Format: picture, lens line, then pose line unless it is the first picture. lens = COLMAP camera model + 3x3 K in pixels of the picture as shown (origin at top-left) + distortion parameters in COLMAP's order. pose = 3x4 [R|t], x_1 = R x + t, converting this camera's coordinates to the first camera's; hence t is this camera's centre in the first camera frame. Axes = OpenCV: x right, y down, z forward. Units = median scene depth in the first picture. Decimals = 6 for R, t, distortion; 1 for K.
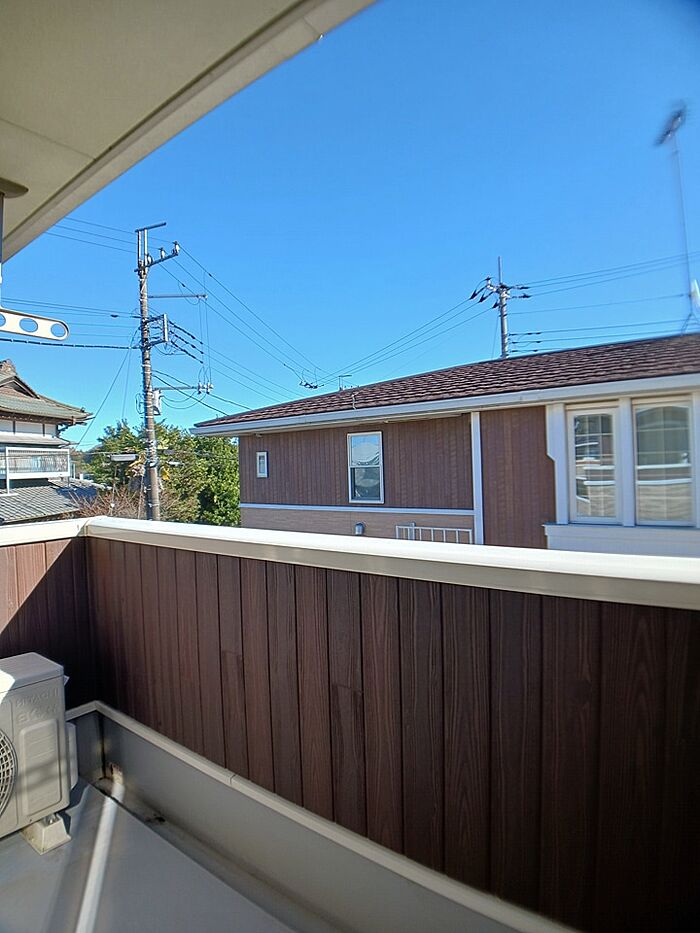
lens RADIAL K [[514.1, 0, 347.8], [0, 514.1, 466.6], [0, 0, 1]] dist [-0.093740, -0.005129]
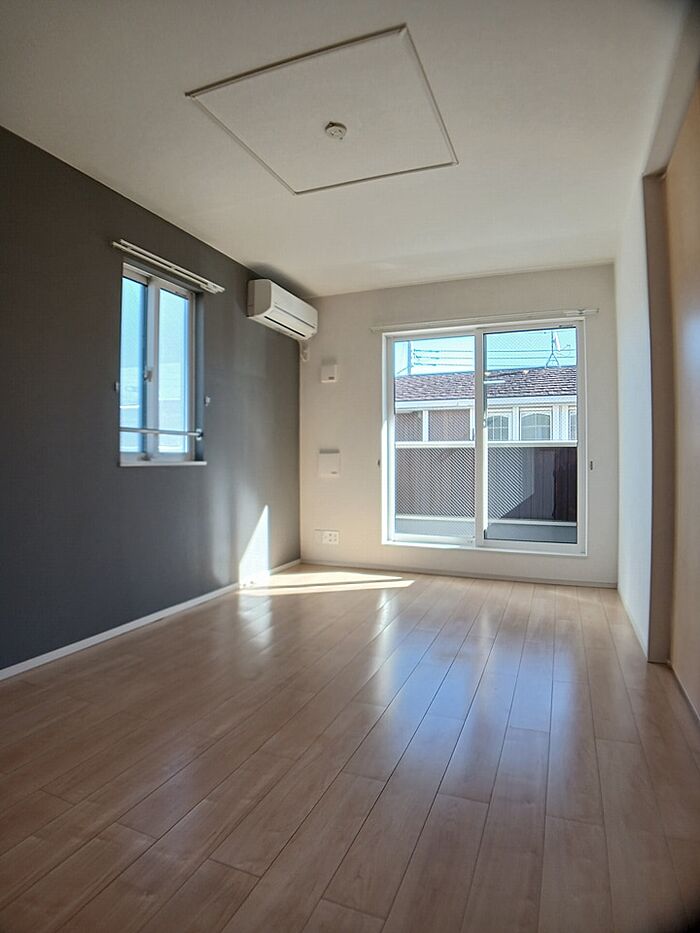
lens RADIAL K [[514.1, 0, 343.7], [0, 514.1, 462.5], [0, 0, 1]] dist [-0.093740, -0.005129]
pose [[0.970780, 0.034401, 0.237494, -0.408918], [-0.034726, 0.999393, -0.002818, 0.074836], [-0.237447, -0.005511, 0.971385, -0.535890]]
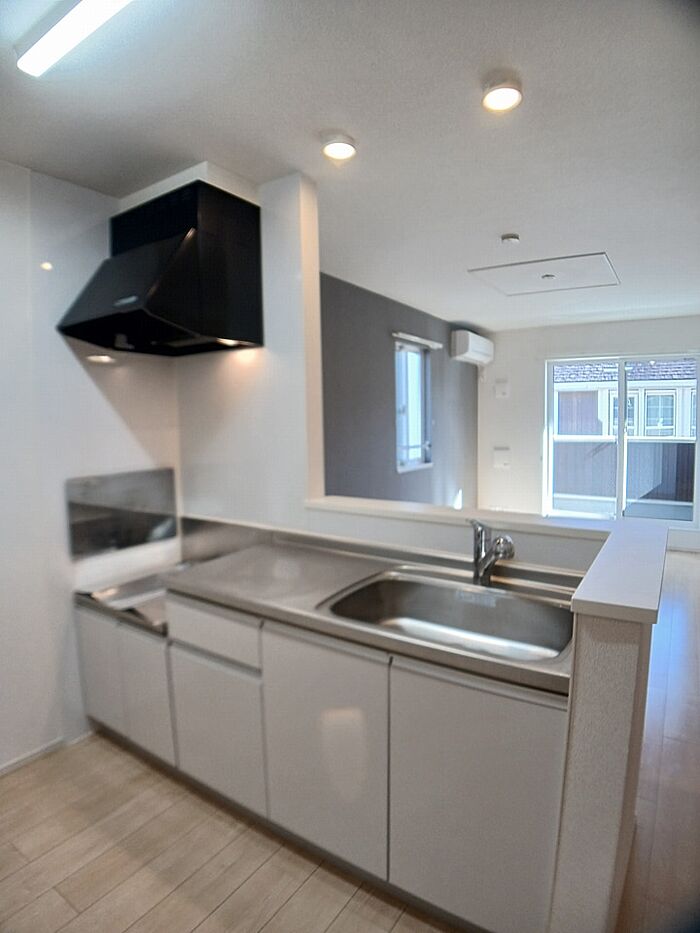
lens RADIAL K [[514.1, 0, 351.5], [0, 514.1, 473.1], [0, 0, 1]] dist [-0.093740, -0.005129]
pose [[0.998489, 0.003007, 0.054872, -0.610316], [-0.008321, 0.995261, 0.096886, 0.009749], [-0.054321, -0.097196, 0.993782, -0.799648]]
